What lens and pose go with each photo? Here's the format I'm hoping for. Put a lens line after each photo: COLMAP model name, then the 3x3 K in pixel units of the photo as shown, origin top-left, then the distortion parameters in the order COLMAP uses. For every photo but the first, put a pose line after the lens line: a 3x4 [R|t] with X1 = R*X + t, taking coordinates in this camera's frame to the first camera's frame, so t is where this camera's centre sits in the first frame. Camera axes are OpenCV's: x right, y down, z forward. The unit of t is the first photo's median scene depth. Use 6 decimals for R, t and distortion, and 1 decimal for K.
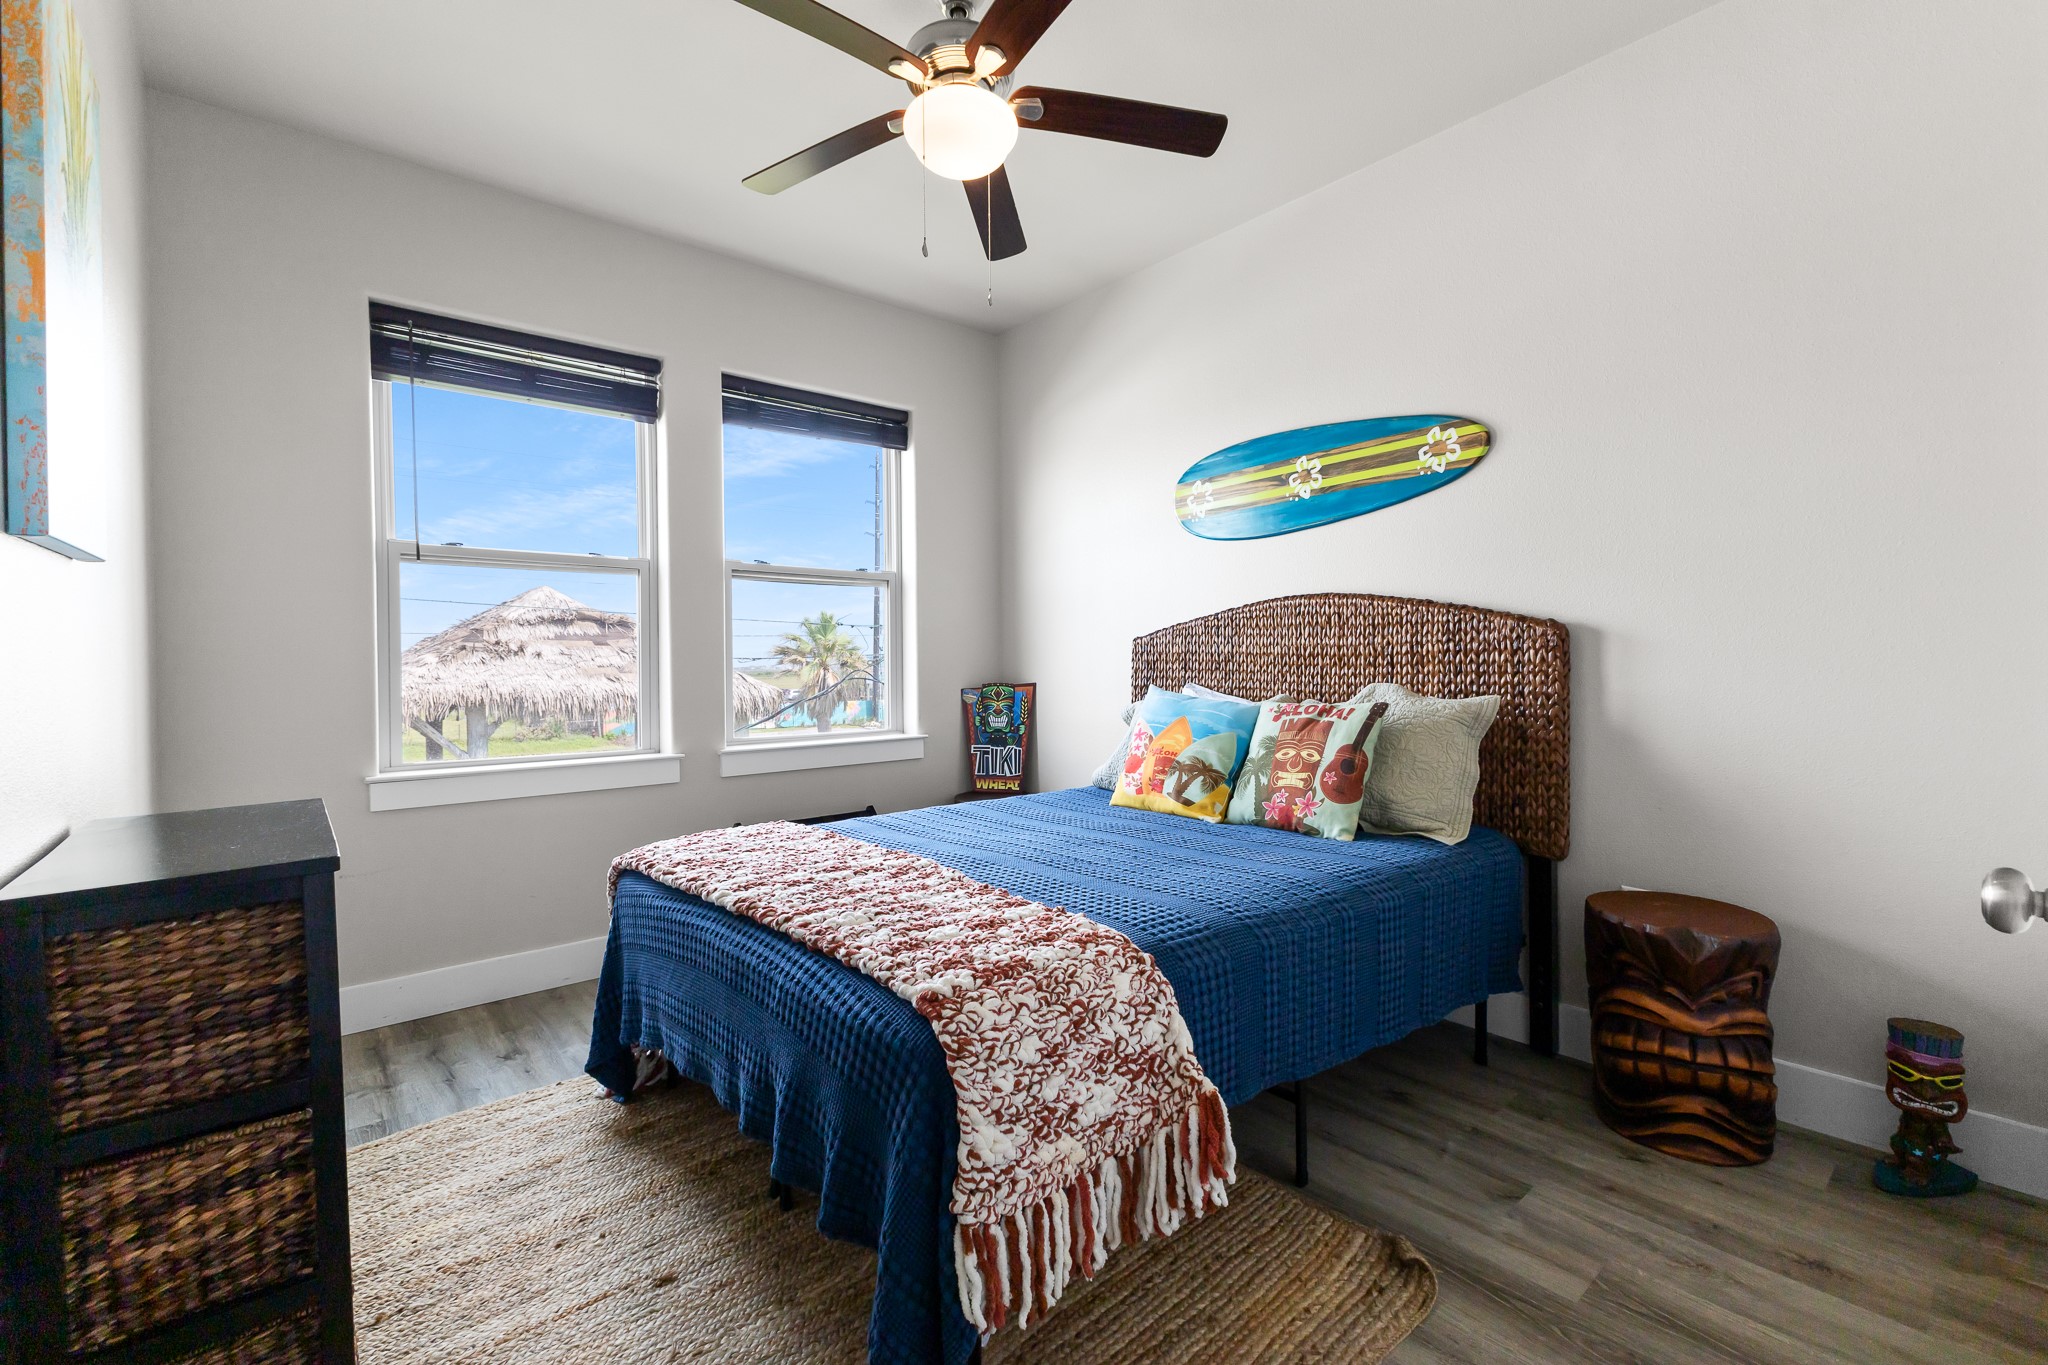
lens RADIAL K [[889.4, 0, 1025.9], [0, 889.4, 680.6], [0, 0, 1]] dist [0.005151, -0.000383]
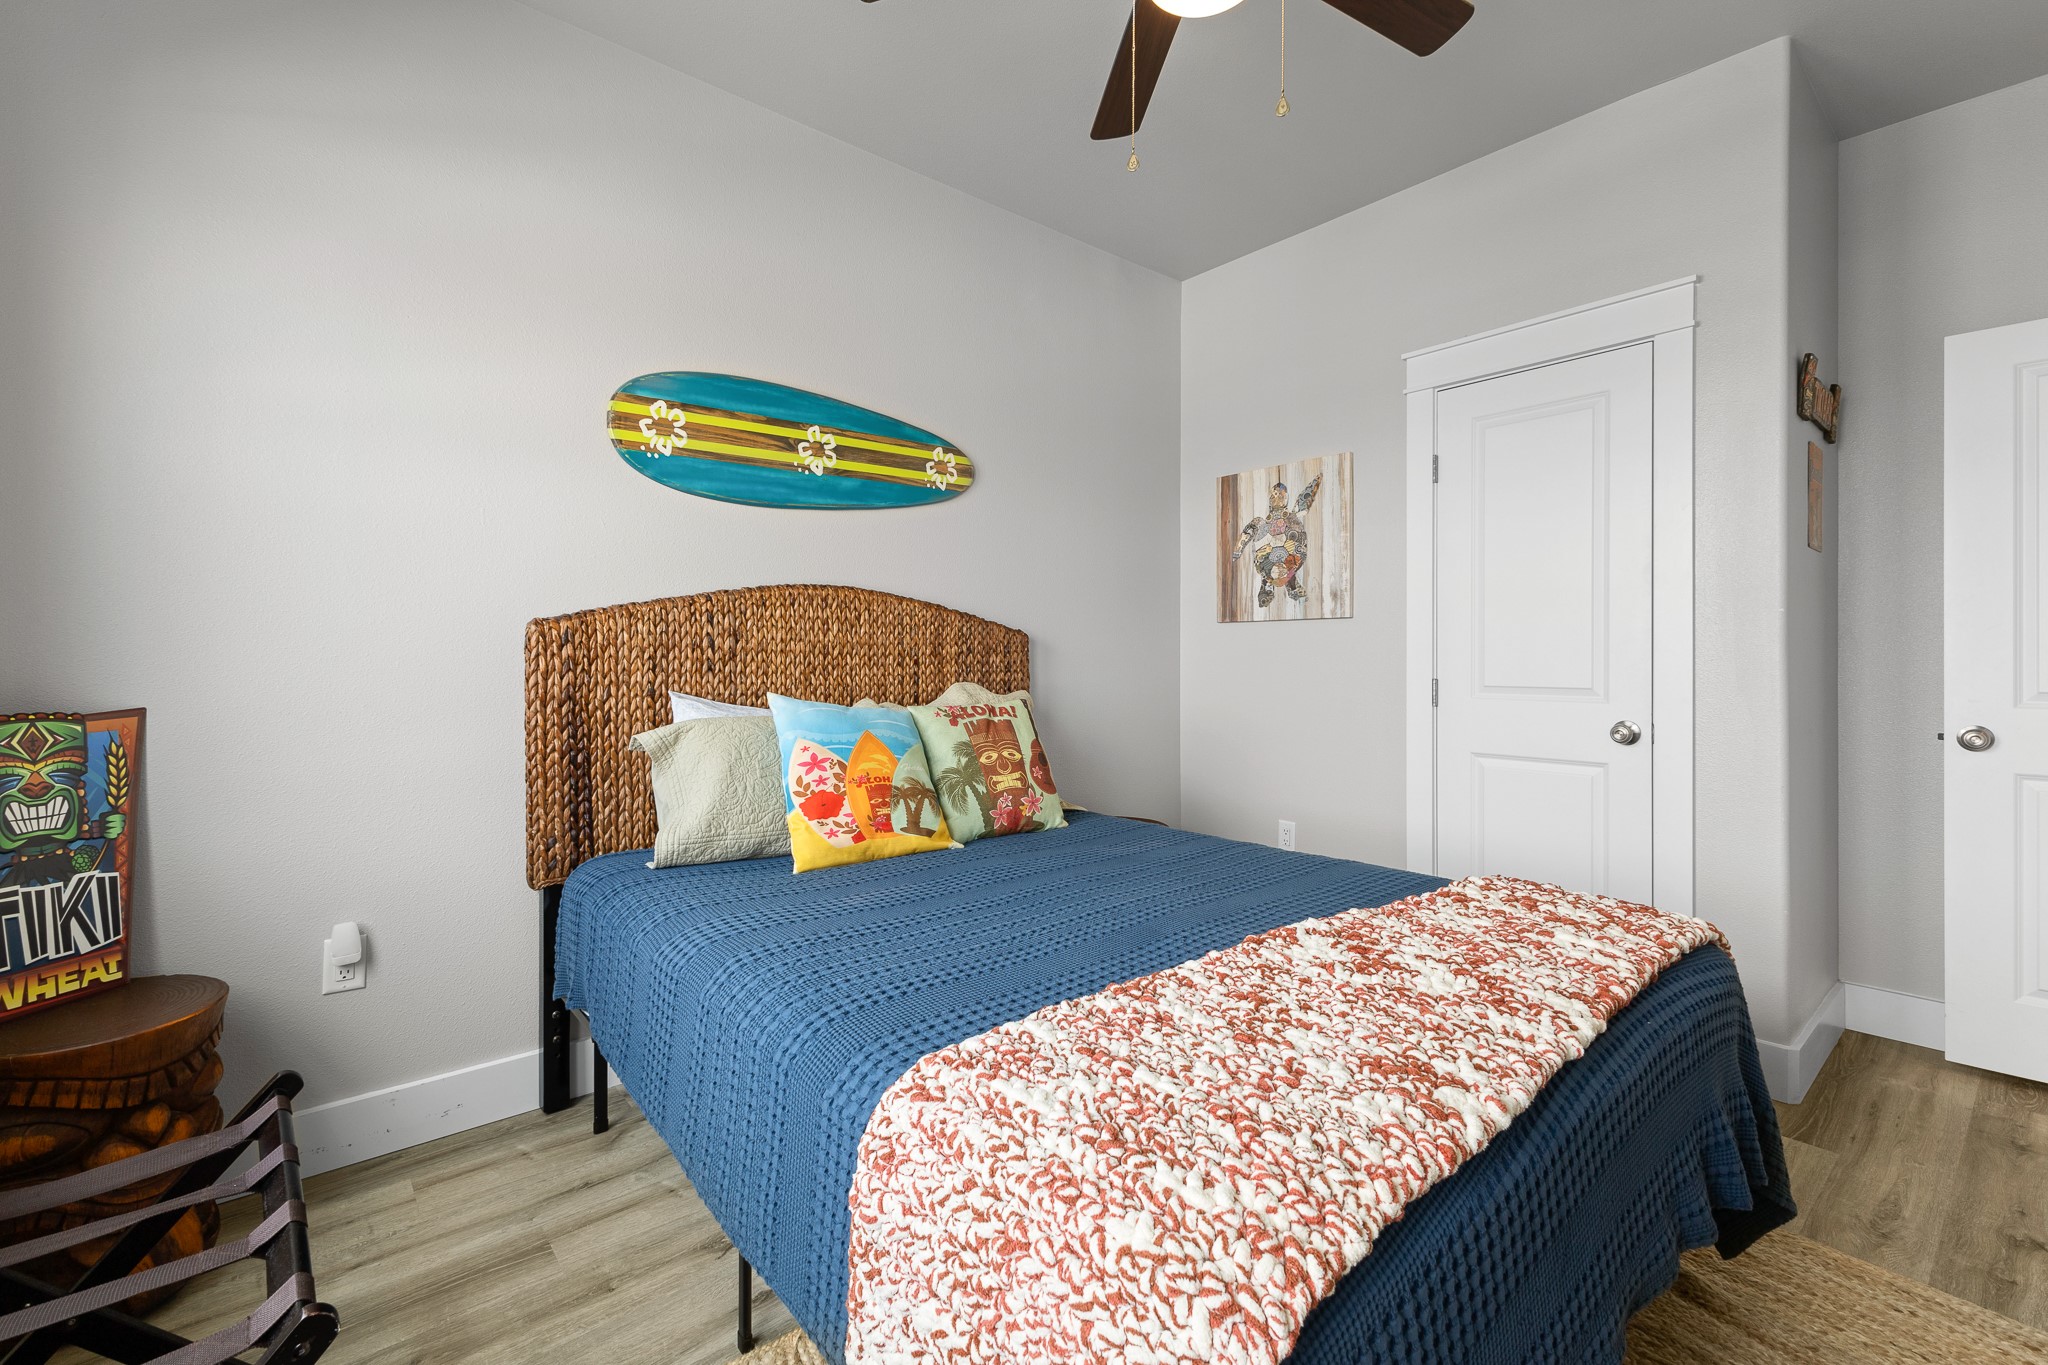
lens RADIAL K [[889.4, 0, 1023.6], [0, 889.4, 662.2], [0, 0, 1]] dist [0.005151, -0.000383]
pose [[-0.000178, 0.006805, 0.999977, -0.610624], [0.019954, 0.999778, -0.006800, -0.011765], [-0.999801, 0.019952, -0.000313, 0.877895]]
